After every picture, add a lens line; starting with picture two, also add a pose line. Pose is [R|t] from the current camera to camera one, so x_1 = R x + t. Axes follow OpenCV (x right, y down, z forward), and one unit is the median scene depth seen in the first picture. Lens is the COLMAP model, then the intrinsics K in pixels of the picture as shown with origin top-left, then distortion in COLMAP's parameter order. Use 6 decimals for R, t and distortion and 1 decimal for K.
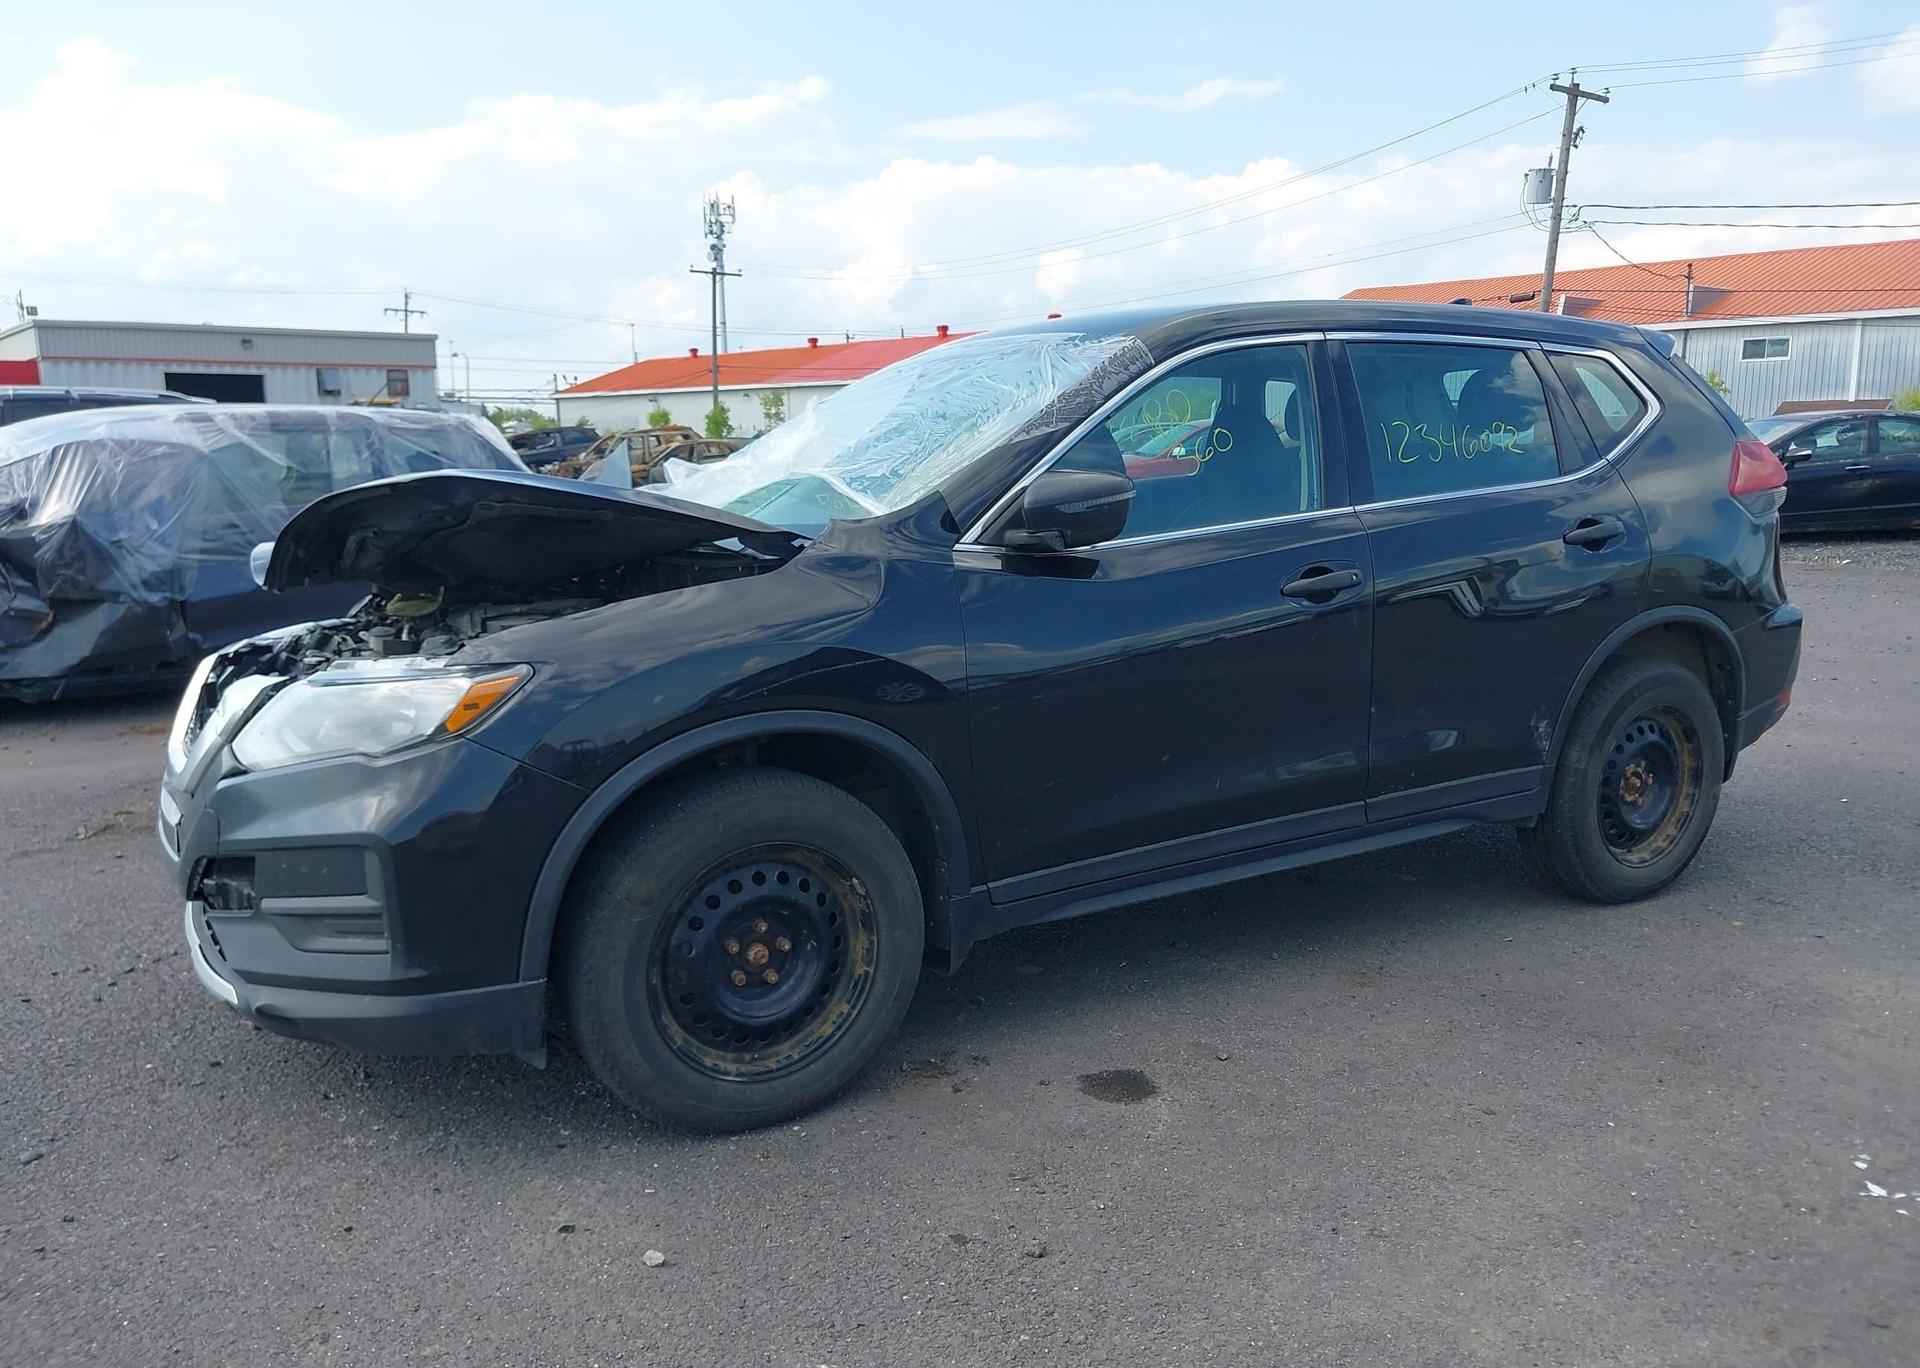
lens RADIAL K [[1527.4, 0, 961.4], [0, 1527.4, 666.9], [0, 0, 1]] dist [0.036097, -0.028815]
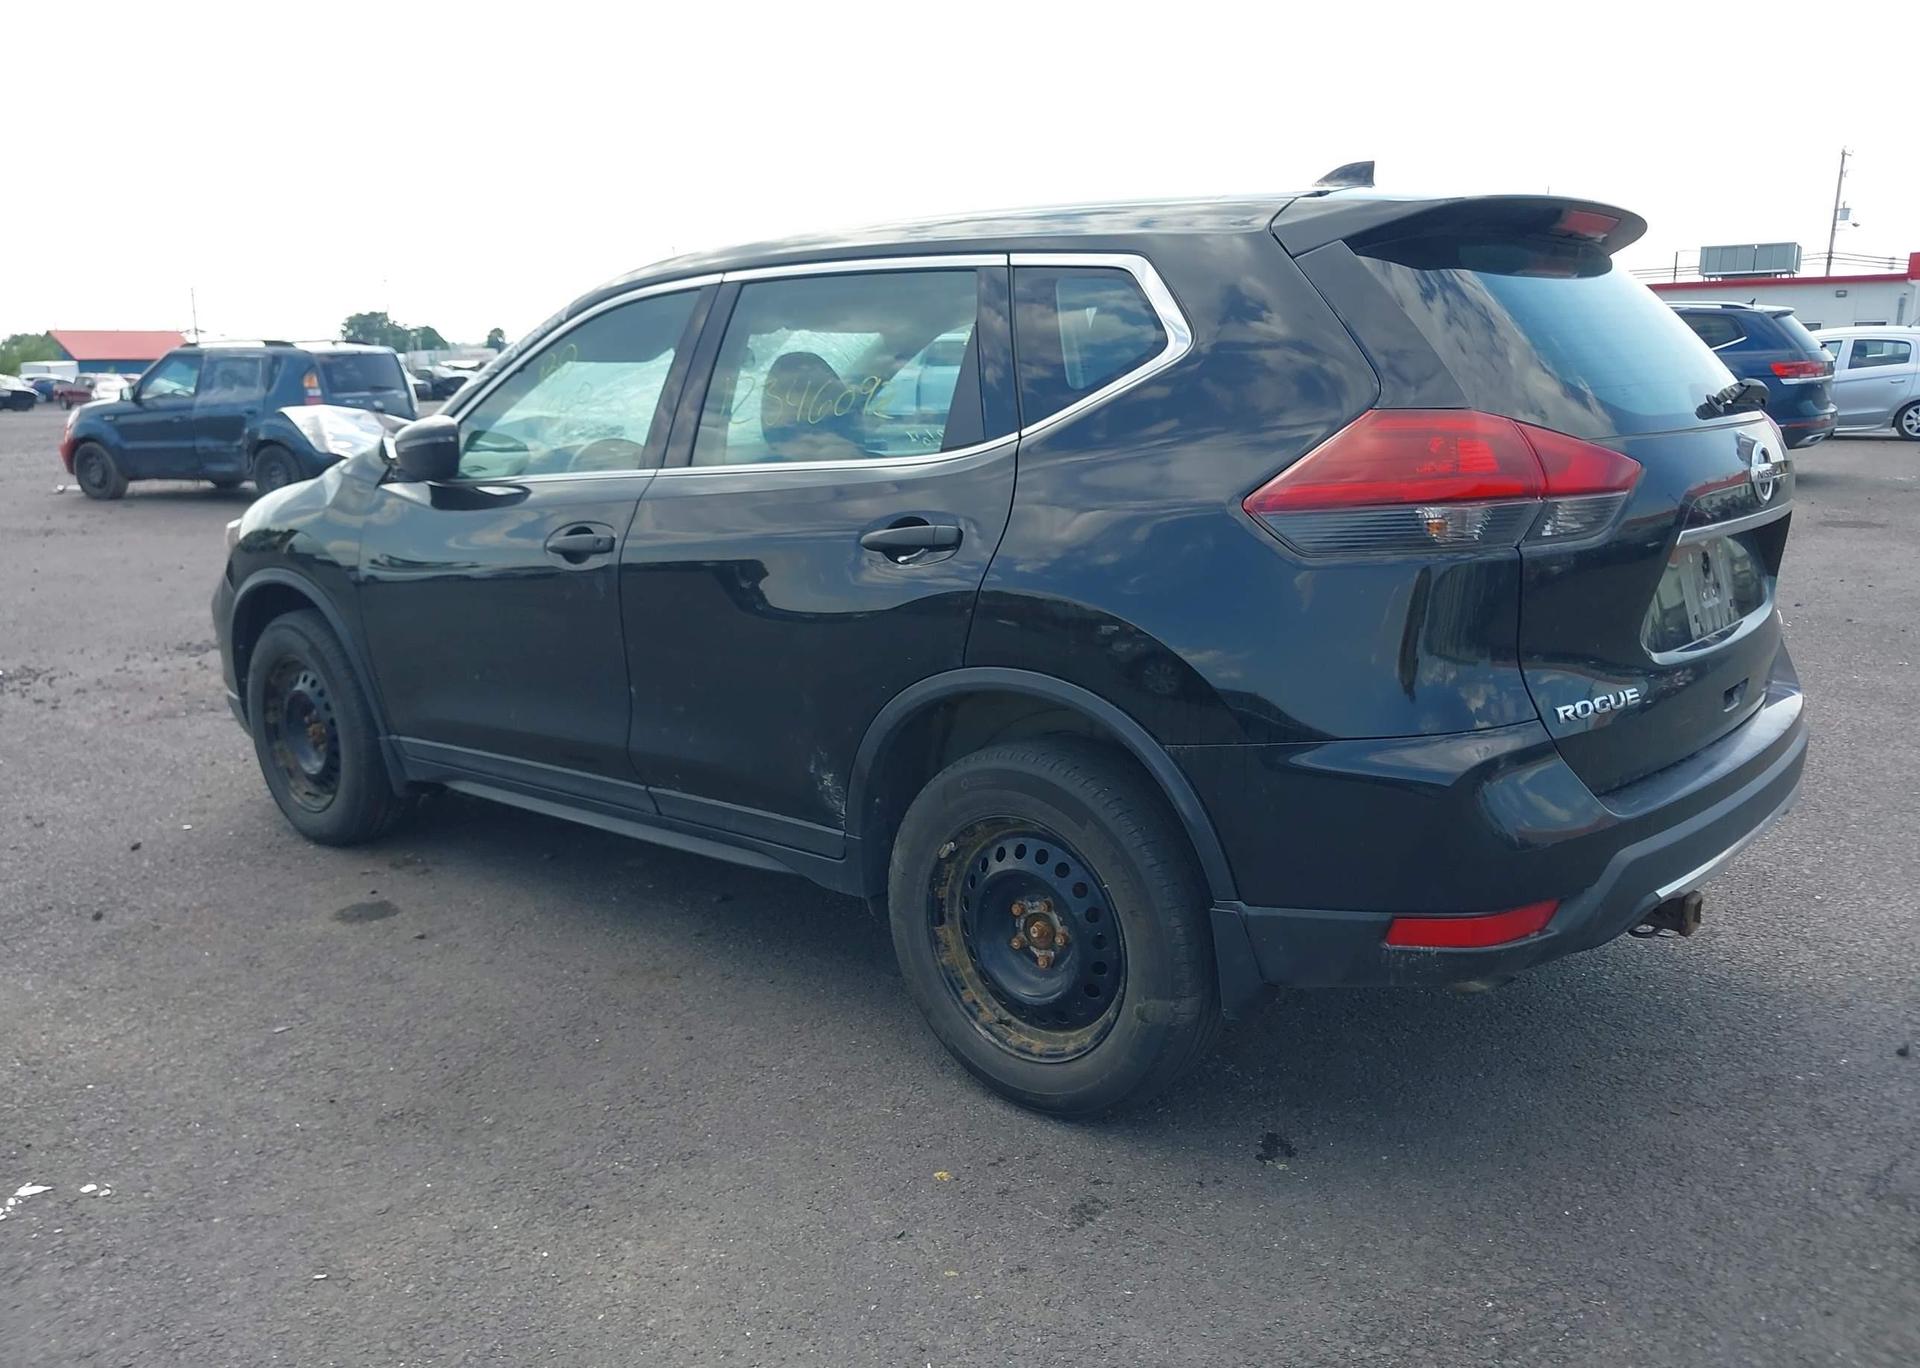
lens RADIAL K [[1527.4, 0, 966.4], [0, 1527.4, 670.3], [0, 0, 1]] dist [0.036097, -0.028815]
pose [[0.321043, 0.190521, -0.927703, 0.582874], [-0.127852, 0.979308, 0.156874, -0.075744], [0.938395, 0.068245, 0.338758, 0.426878]]
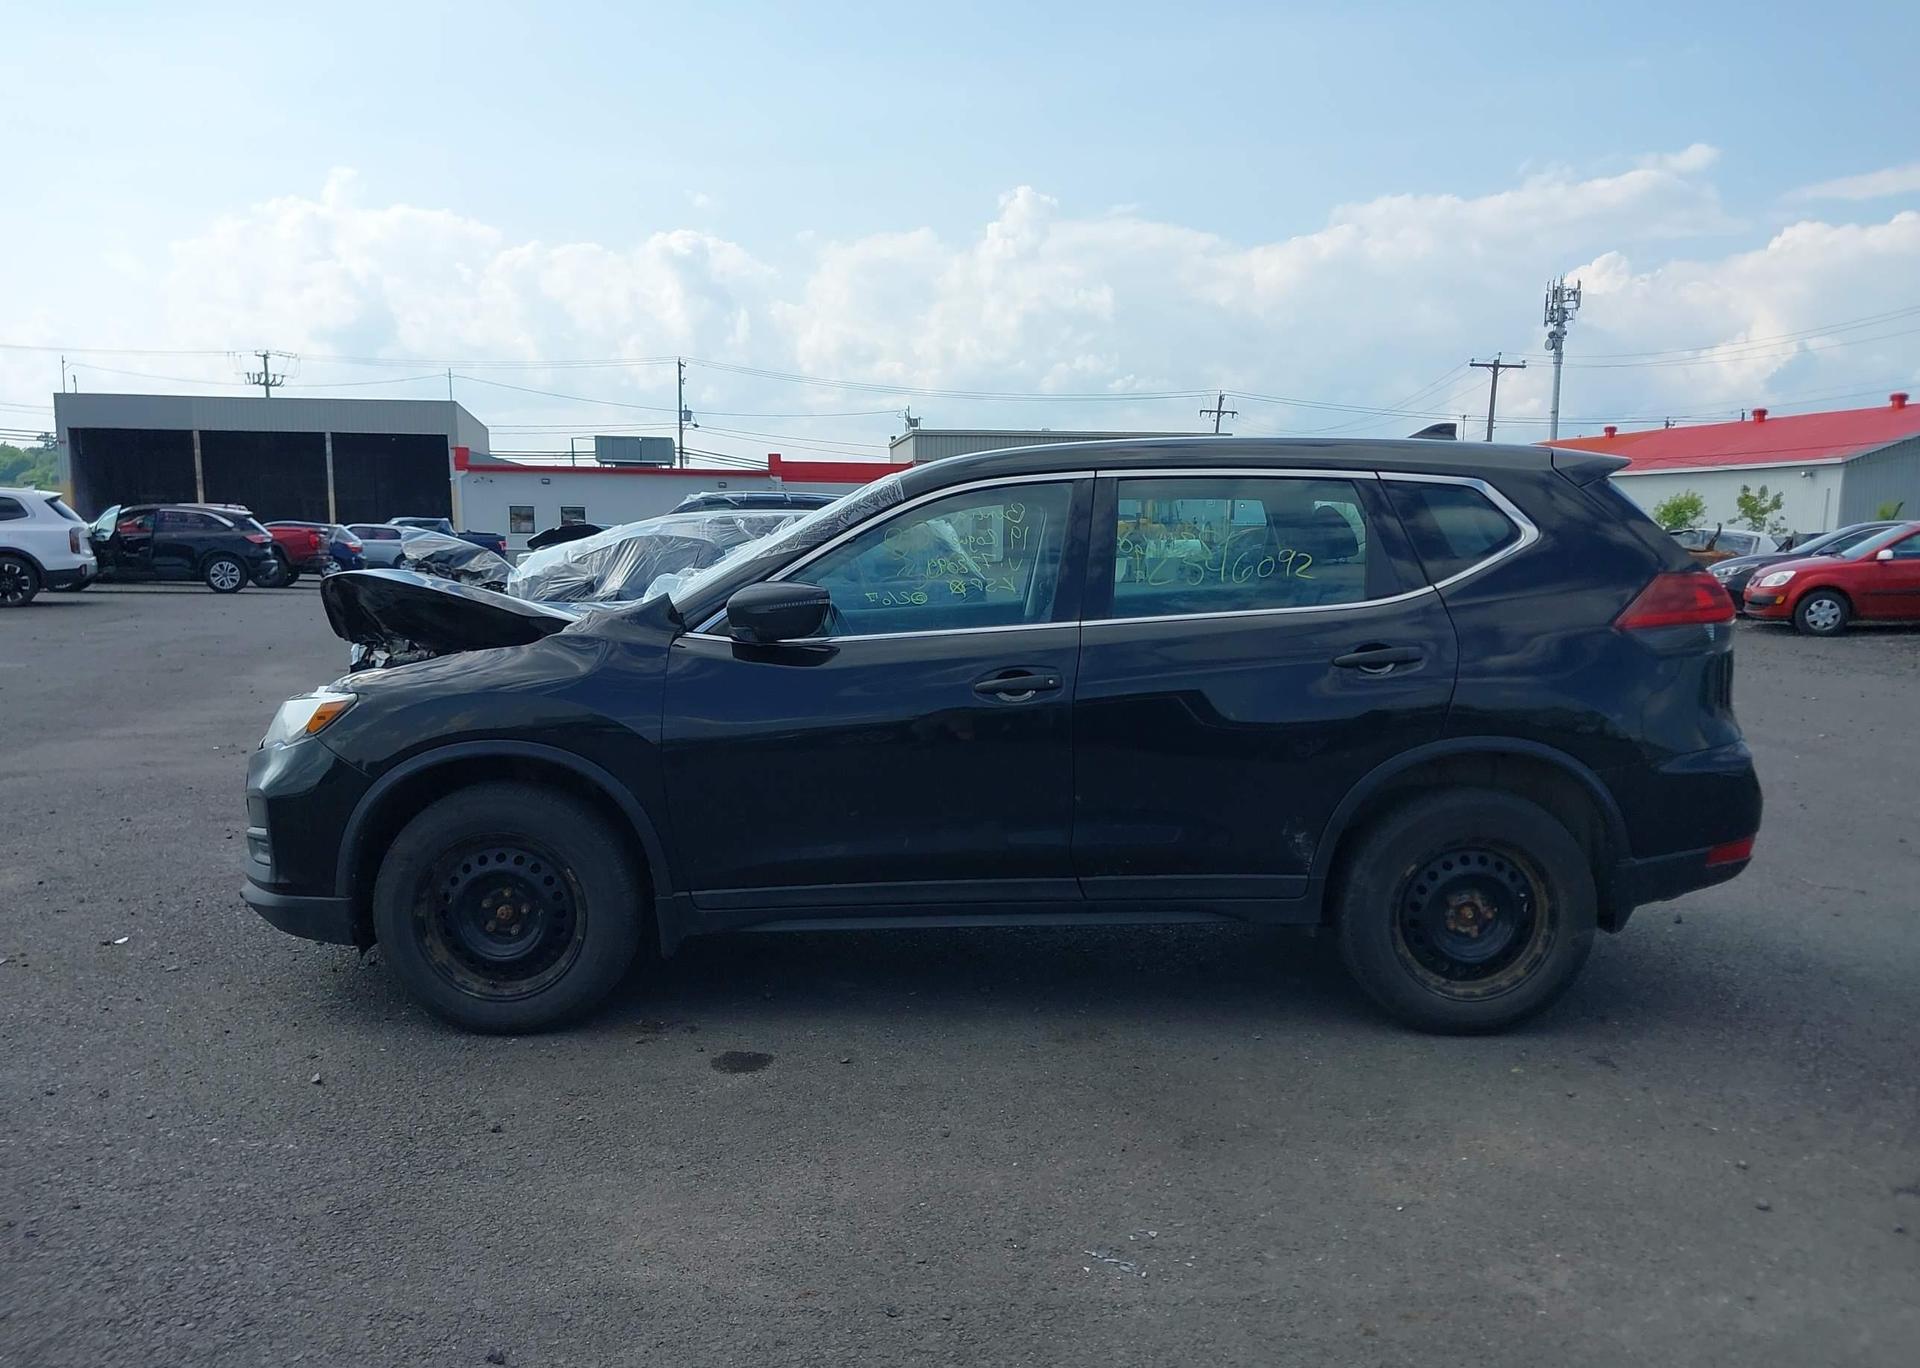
lens RADIAL K [[1527.4, 0, 976.7], [0, 1527.4, 682.2], [0, 0, 1]] dist [0.036097, -0.028815]
pose [[0.860536, 0.064887, -0.505239, 0.378213], [-0.088989, 0.995751, -0.023685, -0.012488], [0.501556, 0.065342, 0.862654, -0.012438]]
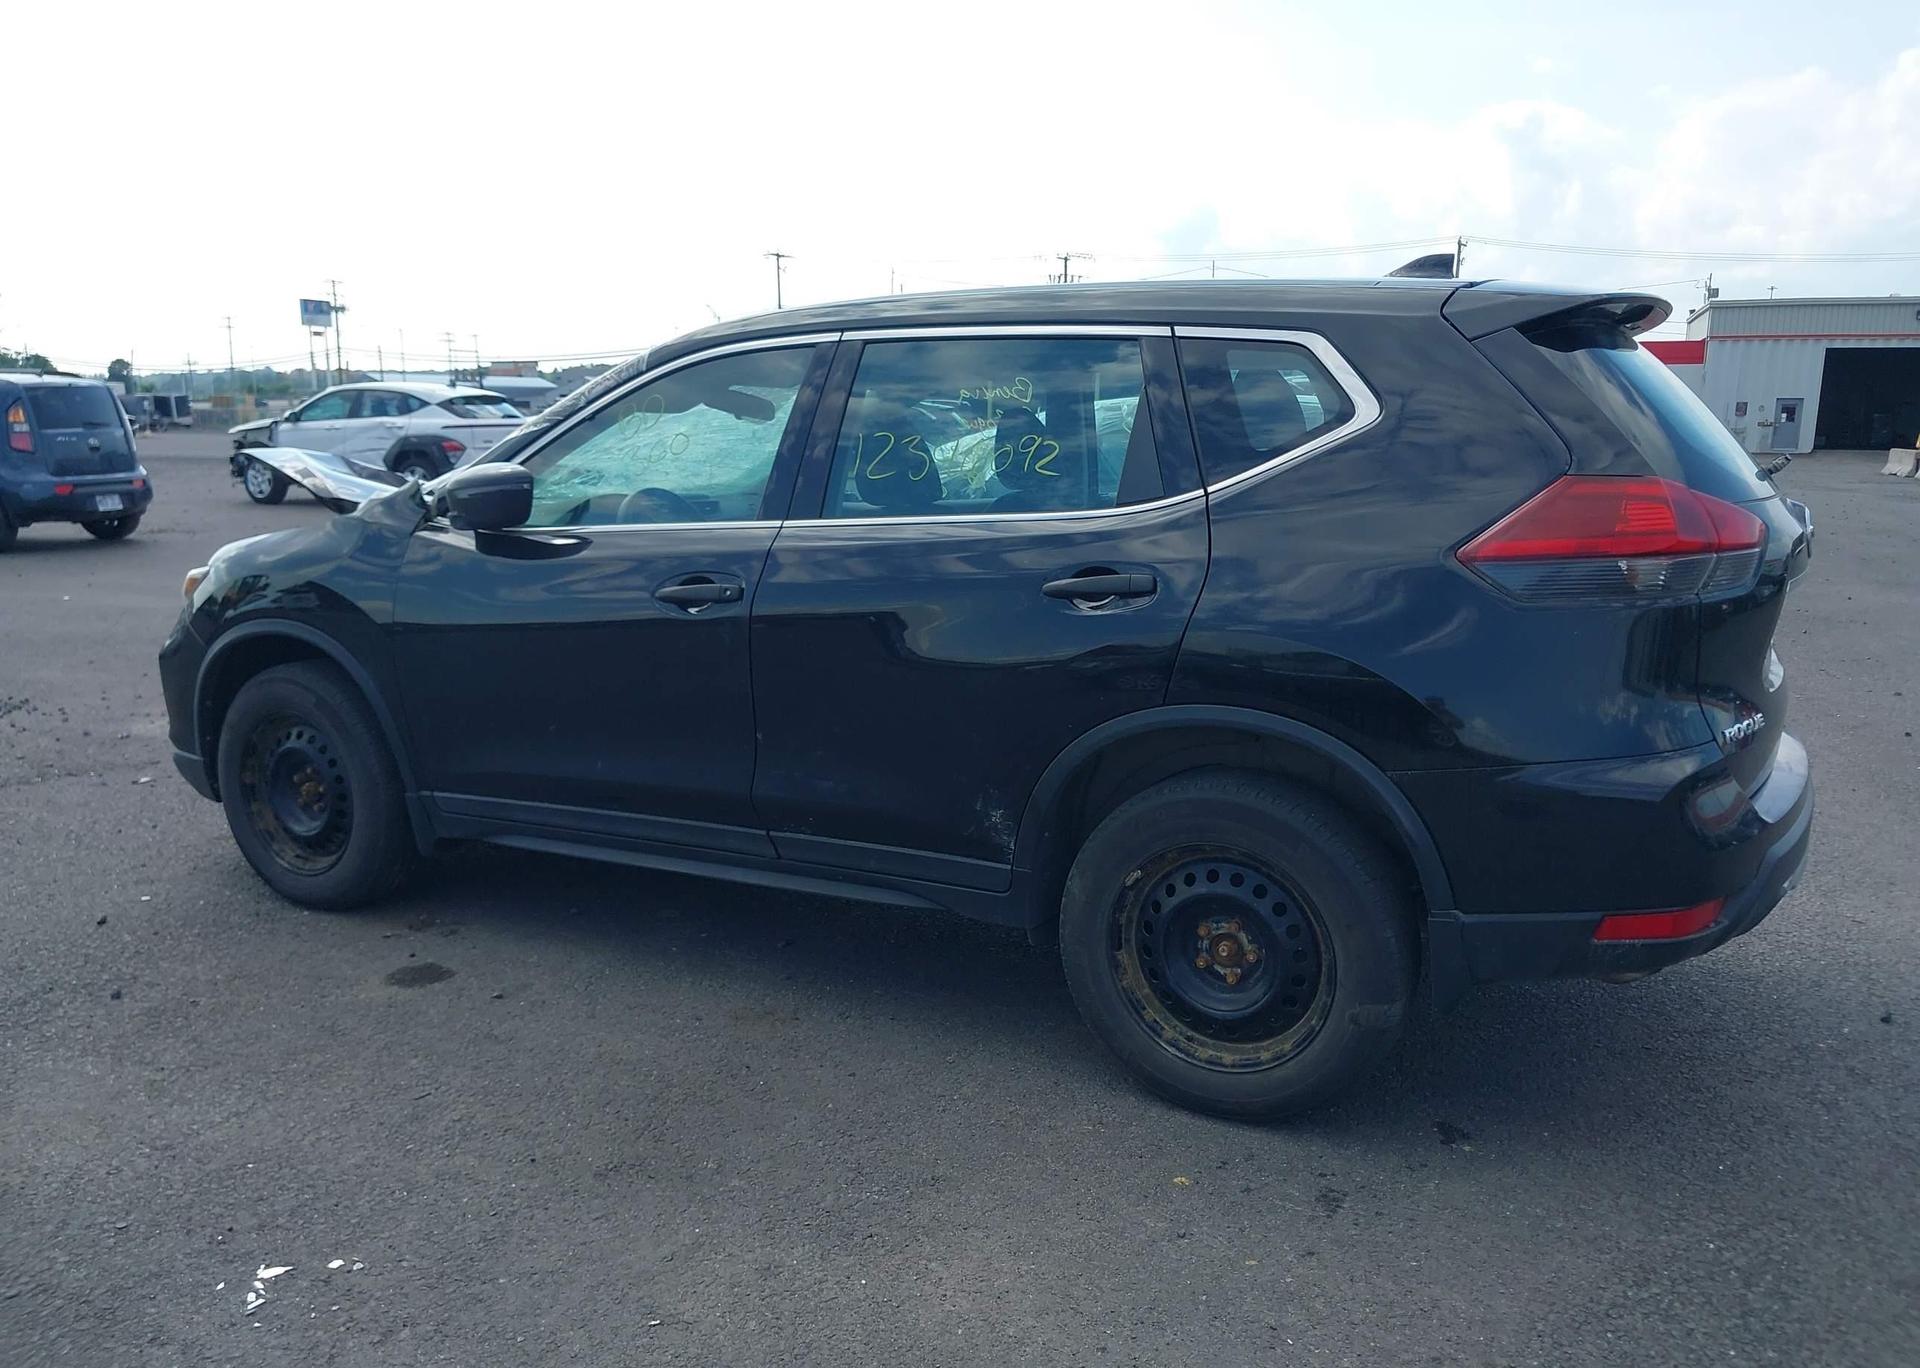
lens RADIAL K [[1527.4, 0, 976.9], [0, 1527.4, 678.2], [0, 0, 1]] dist [0.036097, -0.028815]
pose [[0.510055, 0.159706, -0.845185, 0.550724], [-0.140368, 0.984894, 0.101395, -0.059386], [0.848611, 0.066920, 0.524767, 0.301972]]
